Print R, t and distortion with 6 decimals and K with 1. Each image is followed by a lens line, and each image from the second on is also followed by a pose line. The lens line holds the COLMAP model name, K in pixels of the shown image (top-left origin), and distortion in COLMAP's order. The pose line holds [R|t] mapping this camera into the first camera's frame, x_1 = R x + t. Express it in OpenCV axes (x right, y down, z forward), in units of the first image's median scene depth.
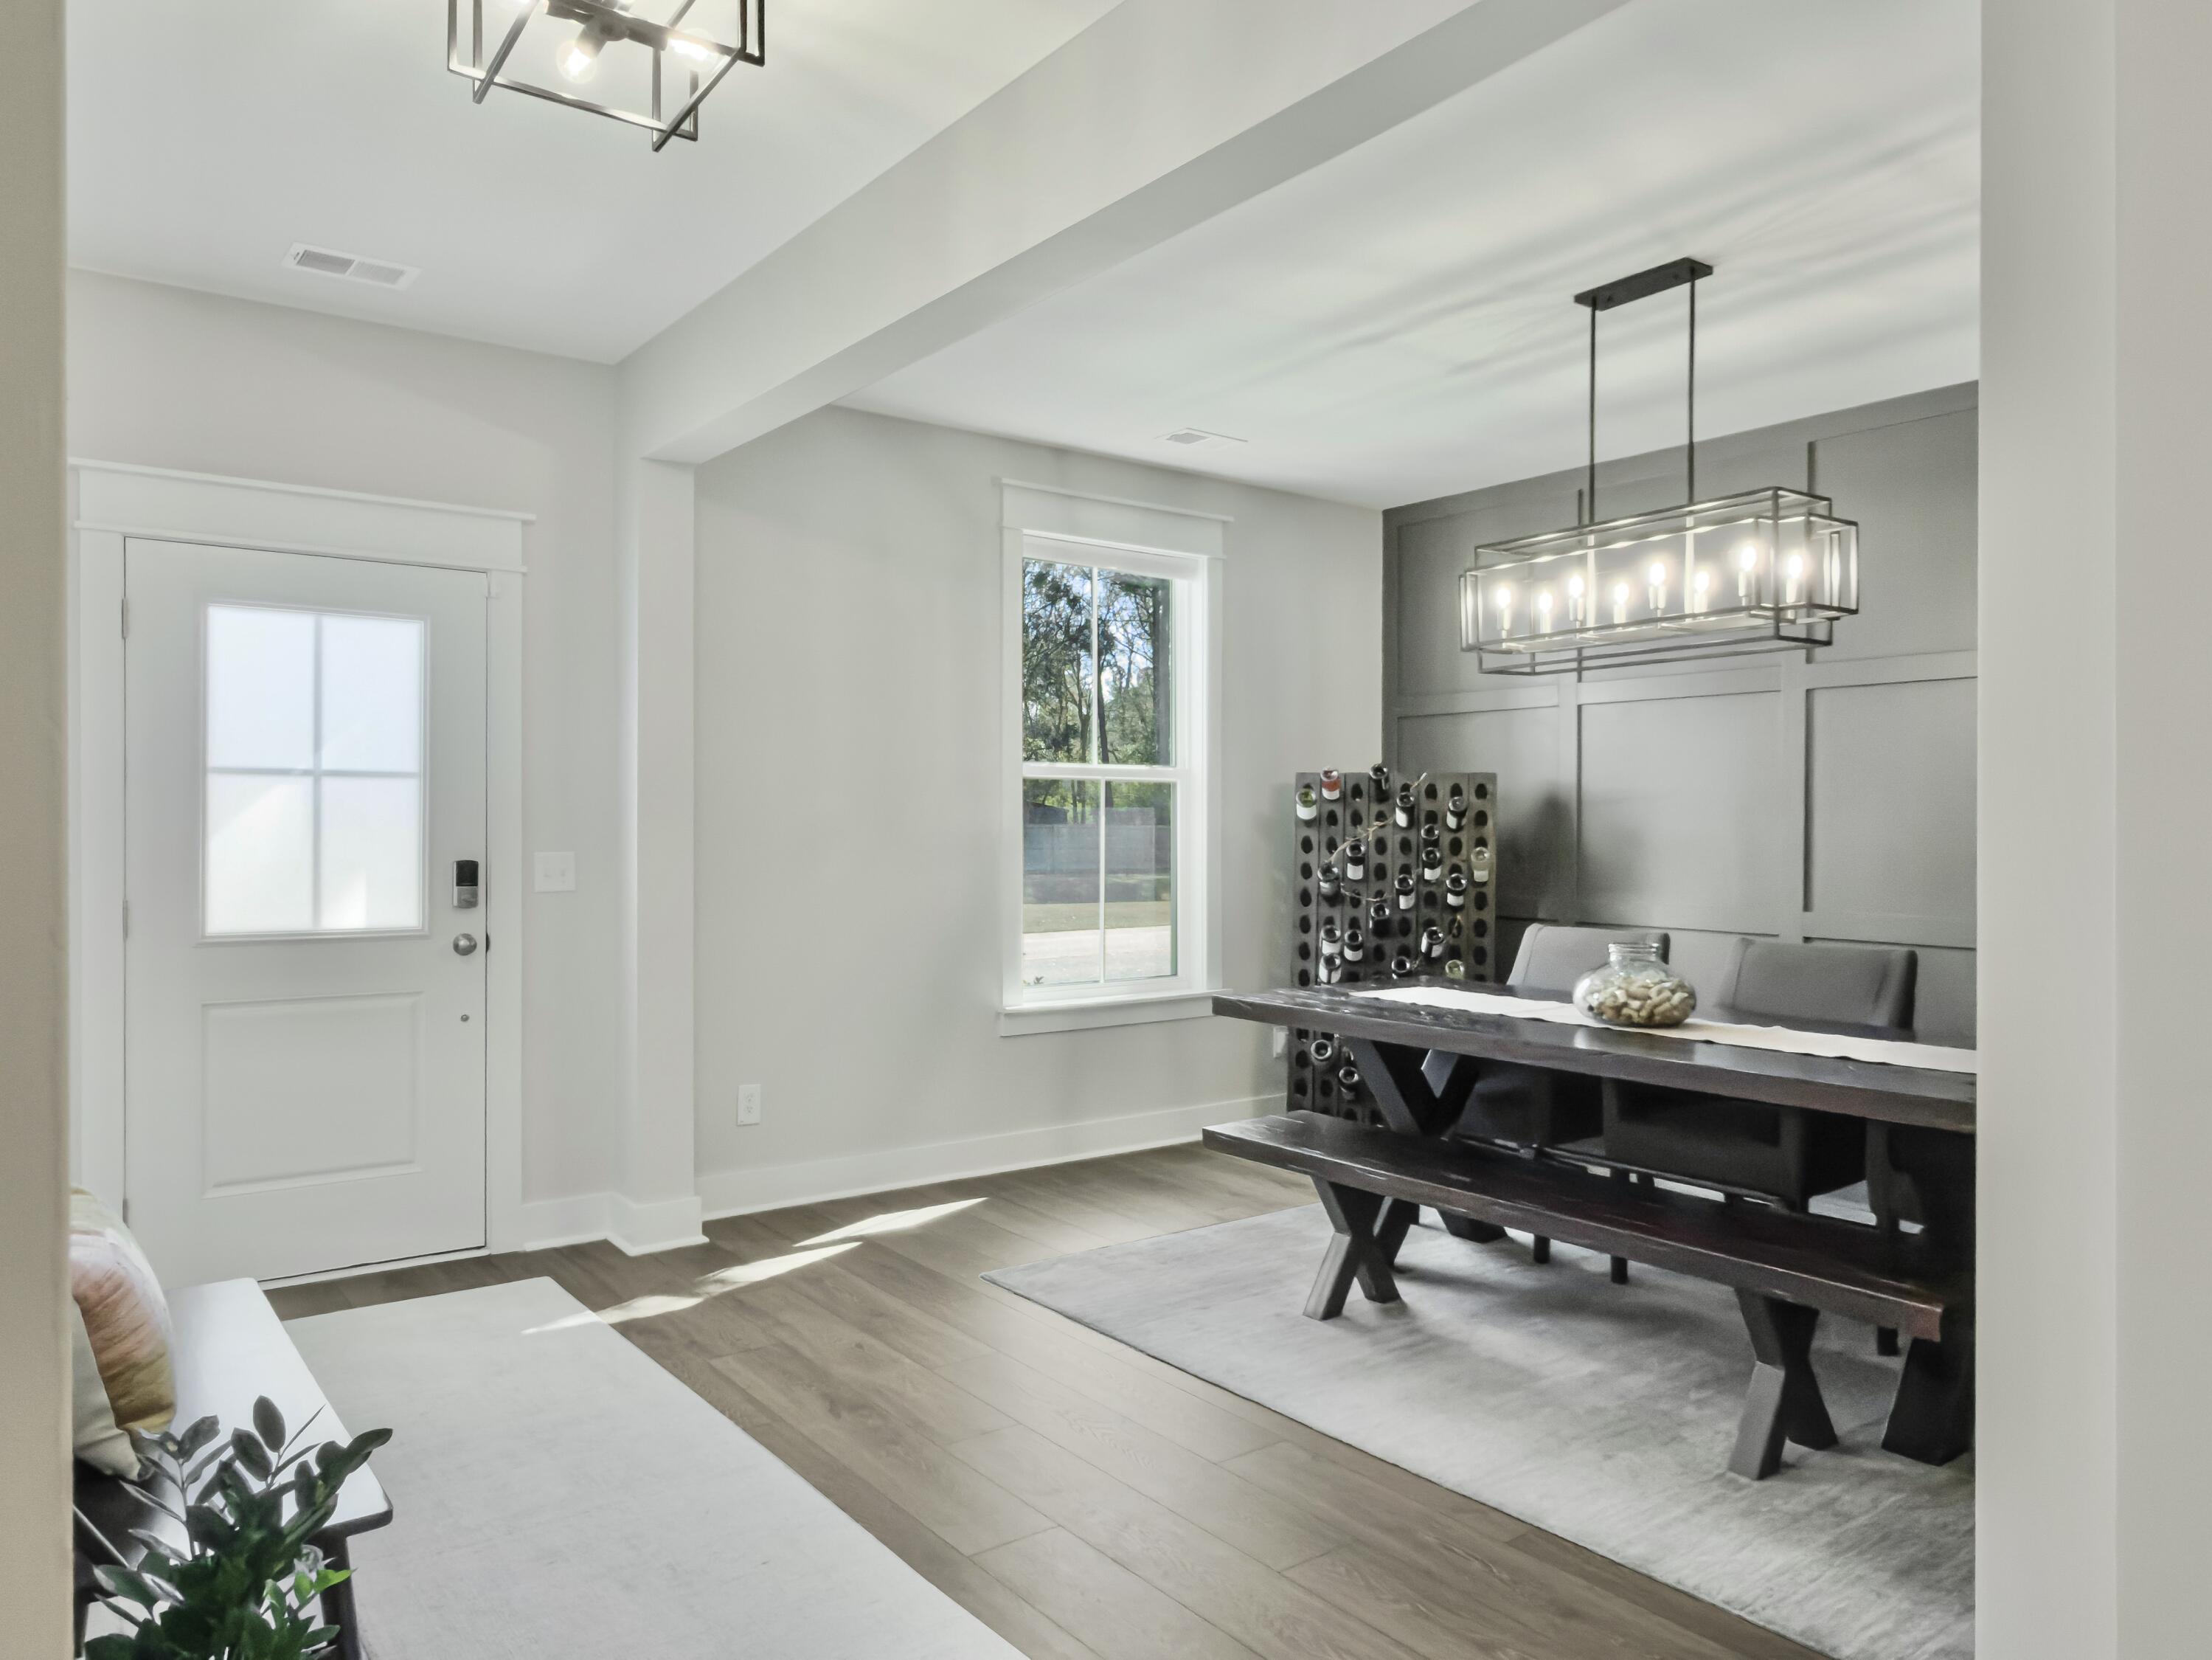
lens RADIAL K [[1489.6, 0, 1113.0], [0, 1489.6, 838.8], [0, 0, 1]] dist [0.001863, 0.002600]
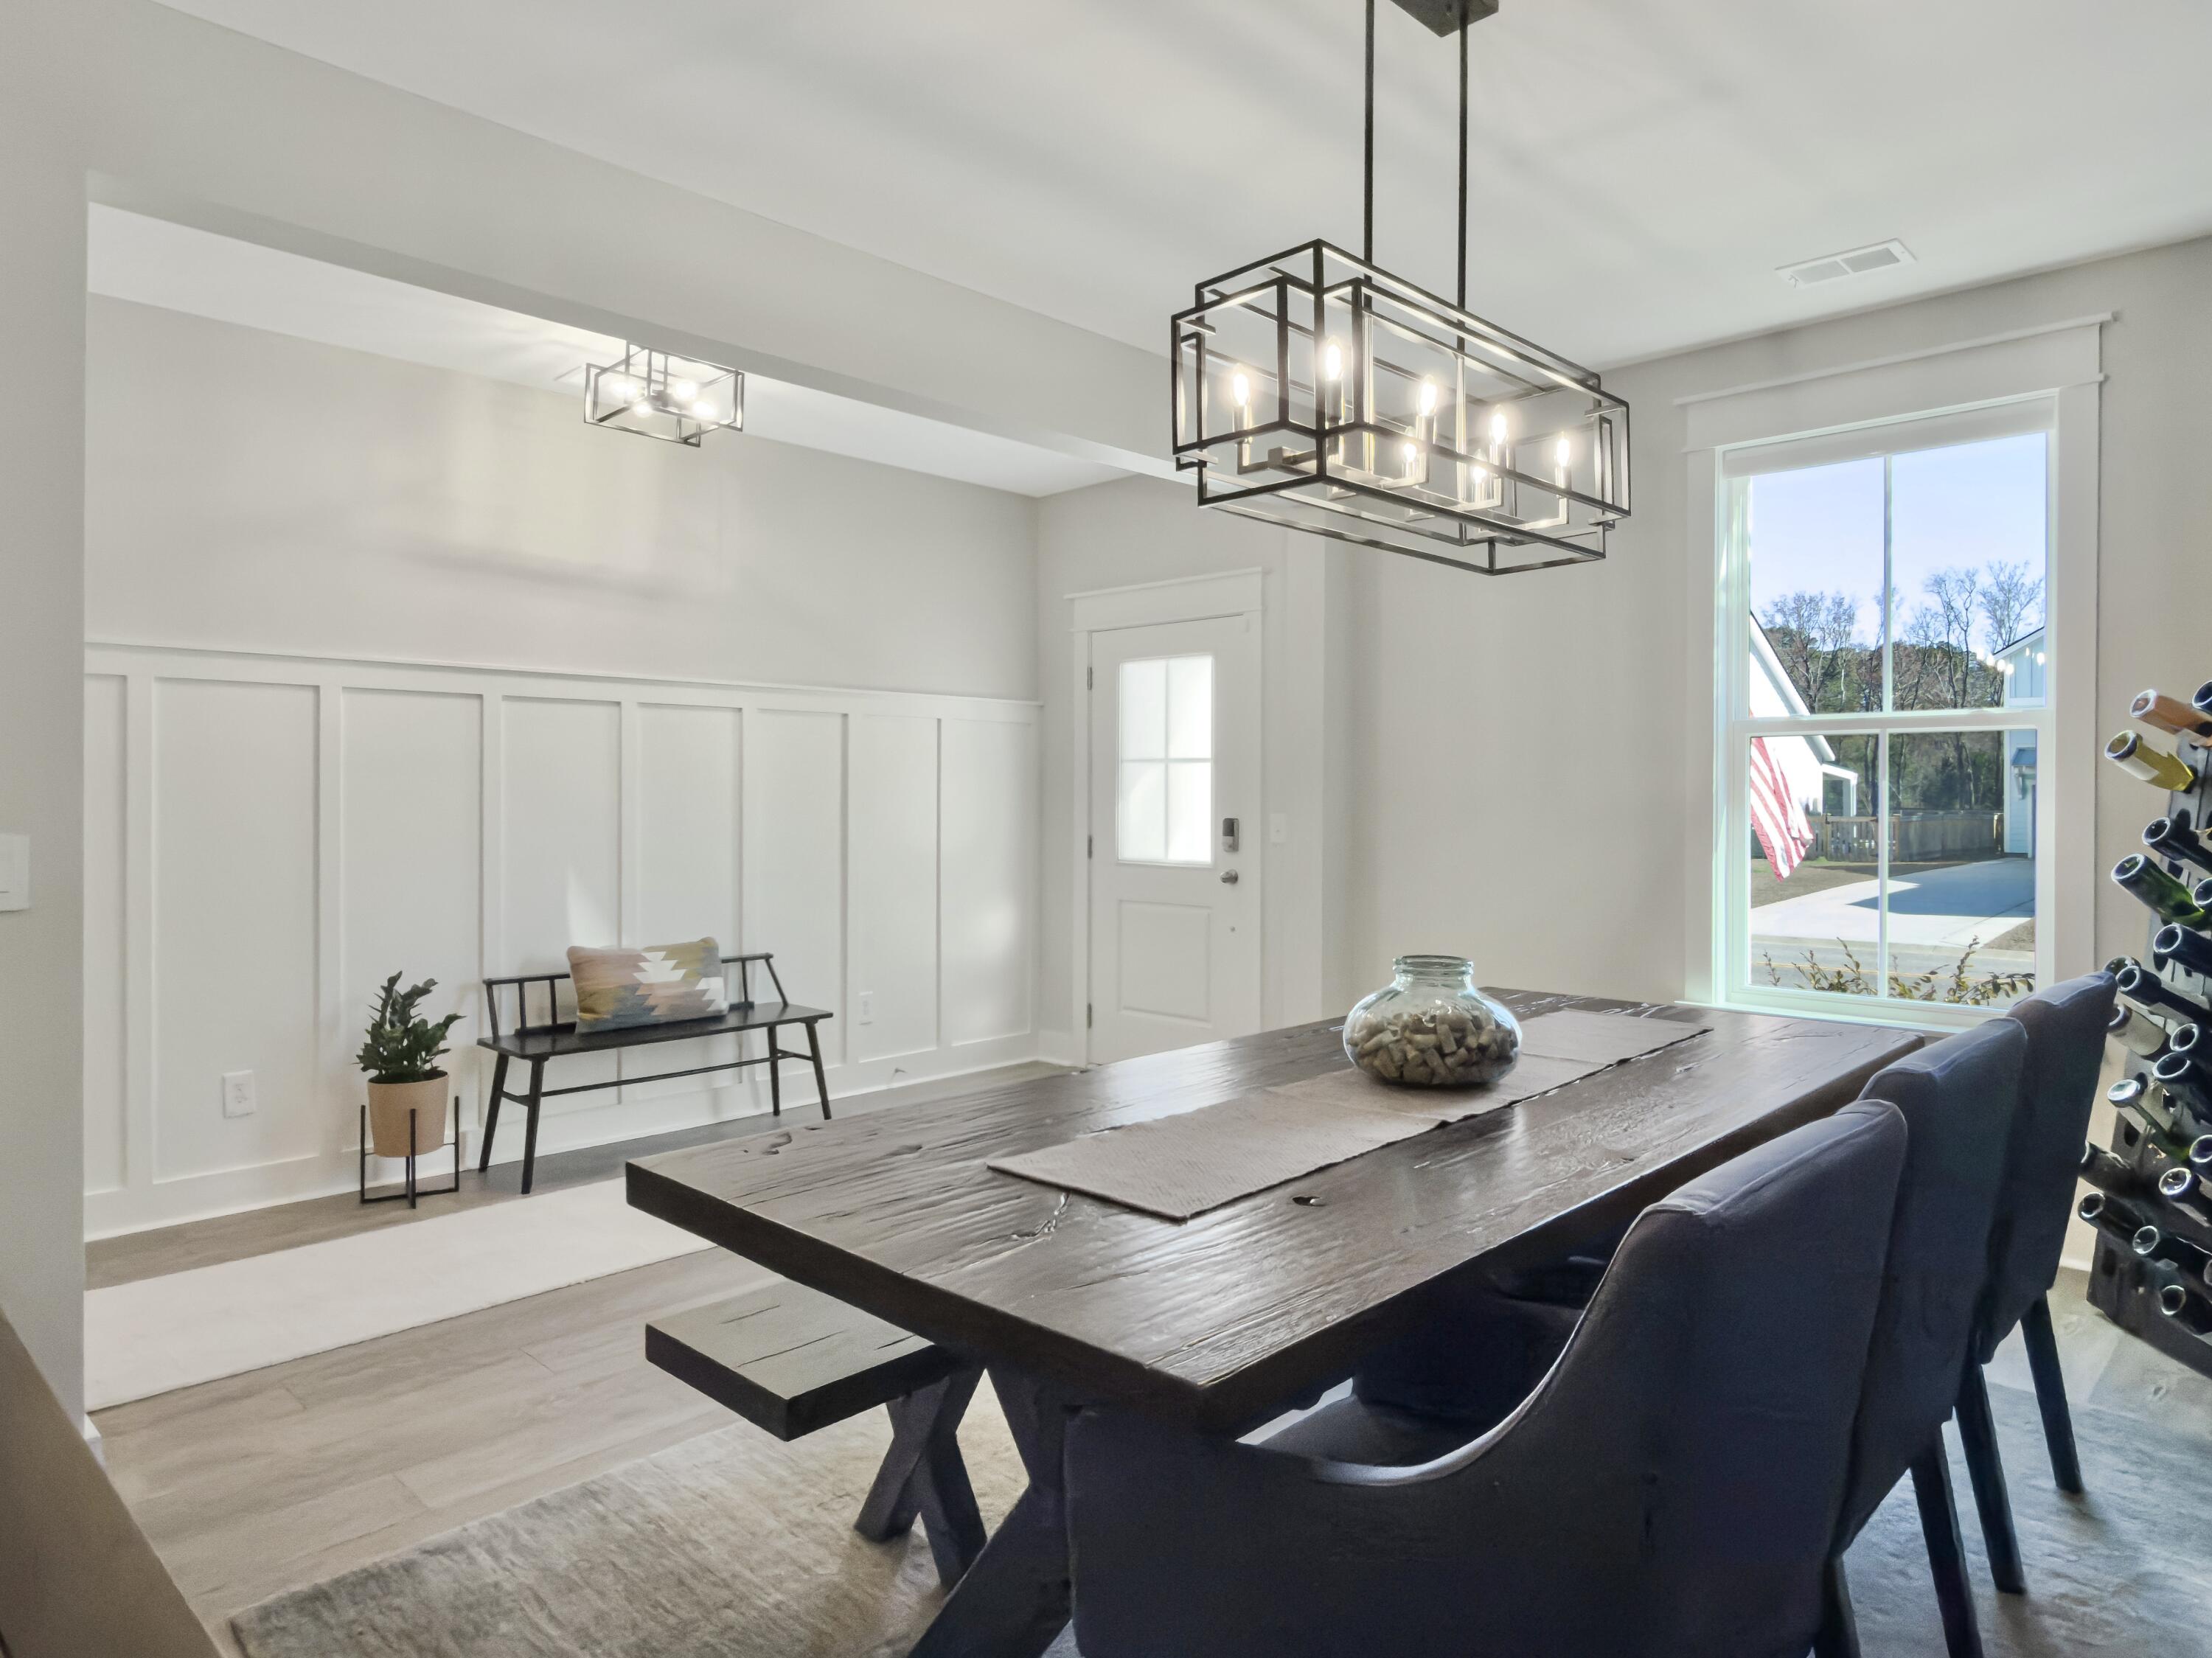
lens RADIAL K [[1376.1, 0, 1107.7], [0, 1376.1, 804.8], [0, 0, 1]] dist [0.003641, 0.000465]
pose [[0.145117, 0.004572, -0.989404, 0.883626], [-0.012198, 0.999922, 0.002832, -0.000692], [0.989339, 0.011657, 0.145162, 0.716902]]
